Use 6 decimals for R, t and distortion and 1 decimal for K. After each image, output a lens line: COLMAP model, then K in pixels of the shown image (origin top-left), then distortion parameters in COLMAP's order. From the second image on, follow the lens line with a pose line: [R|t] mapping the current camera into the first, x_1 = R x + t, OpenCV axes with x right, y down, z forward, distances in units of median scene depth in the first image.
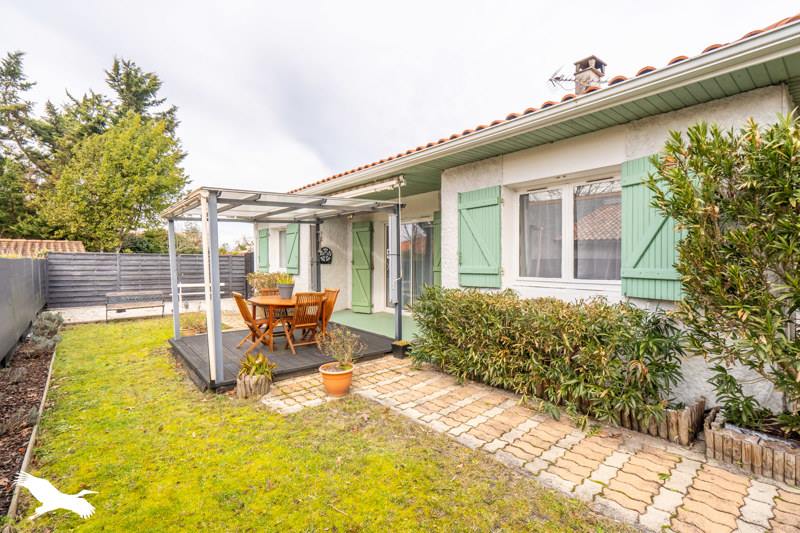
lens RADIAL K [[366.7, 0, 397.9], [0, 366.7, 265.3], [0, 0, 1]] dist [0.002453, 0.000334]
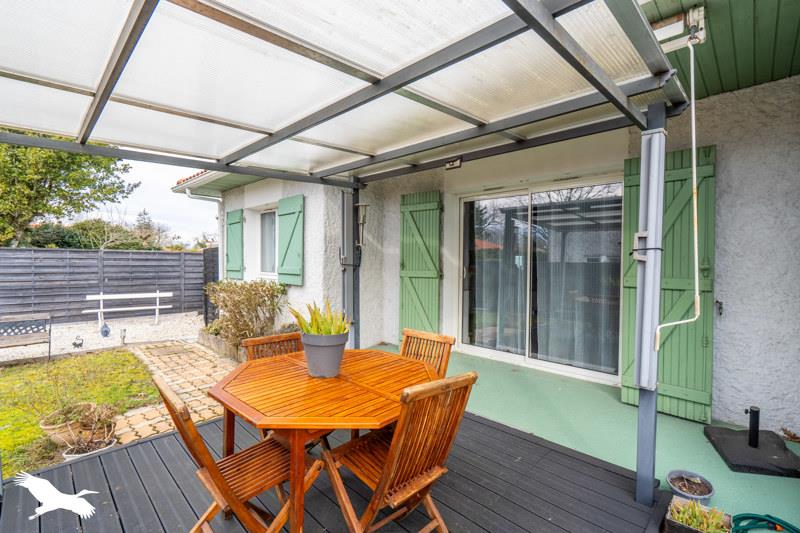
lens RADIAL K [[366.7, 0, 402.3], [0, 366.7, 263.8], [0, 0, 1]] dist [0.002453, 0.000334]
pose [[0.995065, 0.004319, 0.099131, -0.152362], [-0.004165, 0.999990, -0.001767, -0.008041], [-0.099137, 0.001345, 0.995073, 0.370622]]
